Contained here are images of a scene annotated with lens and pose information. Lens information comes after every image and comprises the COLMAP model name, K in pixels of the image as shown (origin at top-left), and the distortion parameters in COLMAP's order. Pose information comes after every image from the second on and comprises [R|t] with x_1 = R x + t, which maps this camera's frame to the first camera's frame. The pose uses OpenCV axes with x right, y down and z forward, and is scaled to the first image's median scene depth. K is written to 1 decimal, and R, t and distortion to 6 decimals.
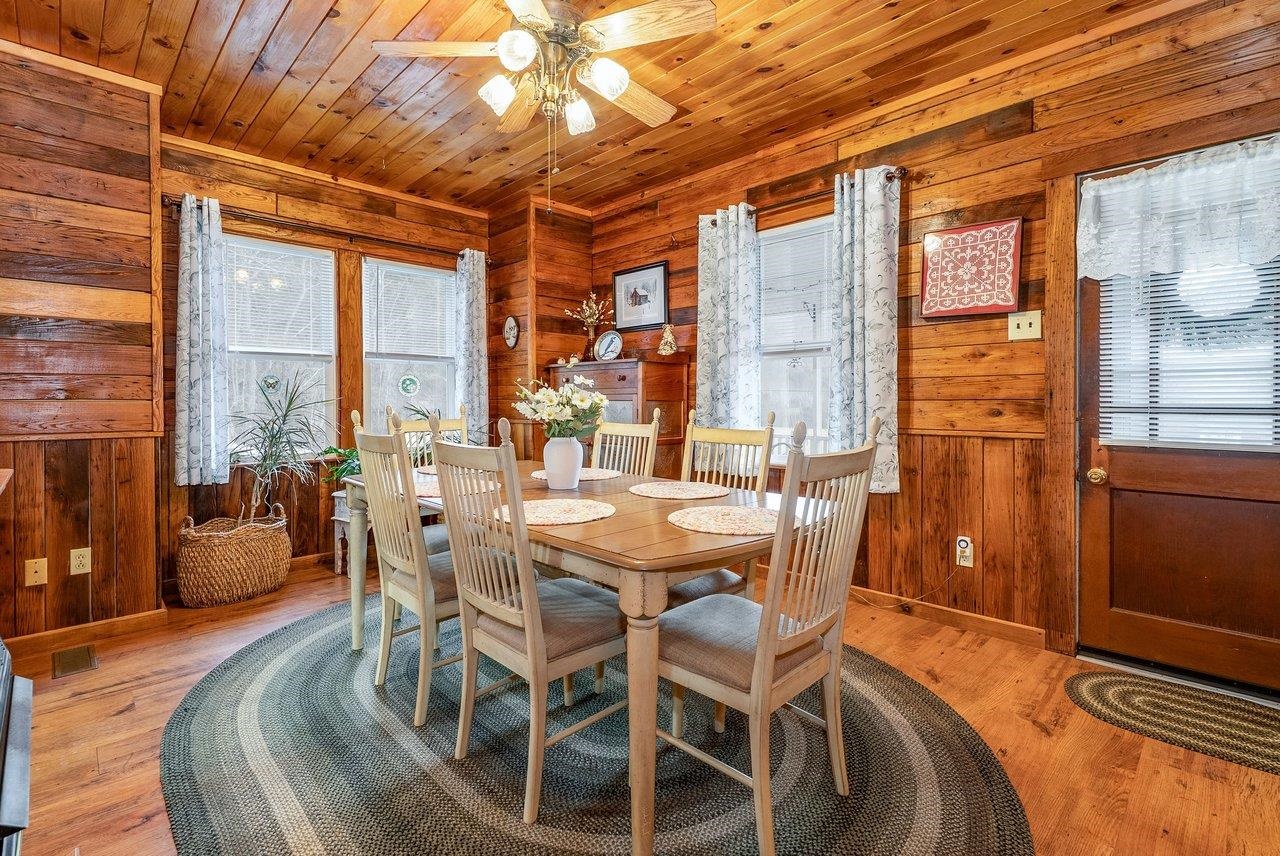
lens RADIAL K [[583.5, 0, 643.4], [0, 583.5, 406.0], [0, 0, 1]] dist [-0.001384, -0.000109]
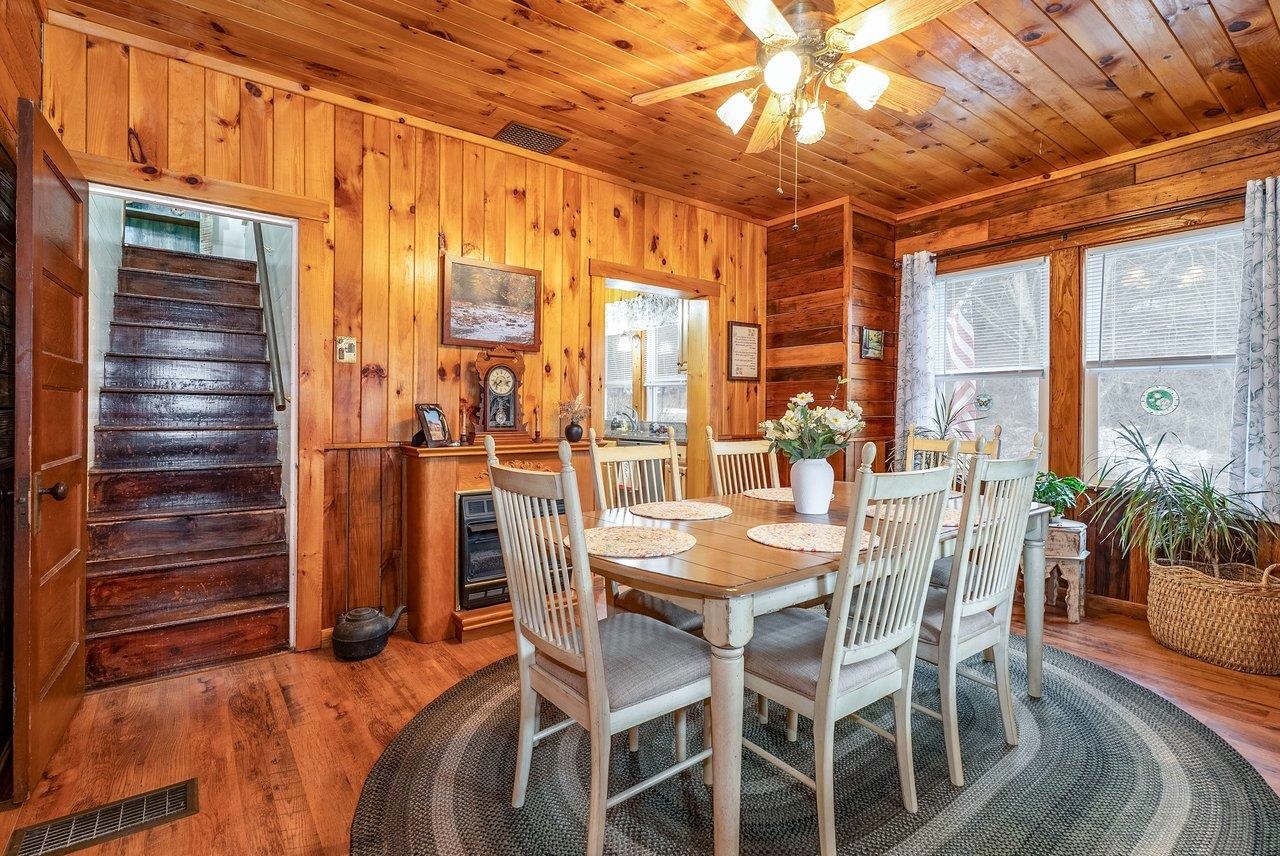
lens RADIAL K [[599.5, 0, 641.0], [0, 599.5, 411.5], [0, 0, 1]] dist [-0.000243, -0.000039]
pose [[-0.137240, 0.003842, -0.990530, 0.482333], [-0.014573, 0.999876, 0.005898, -0.016849], [0.990431, 0.015245, -0.137167, 0.495210]]
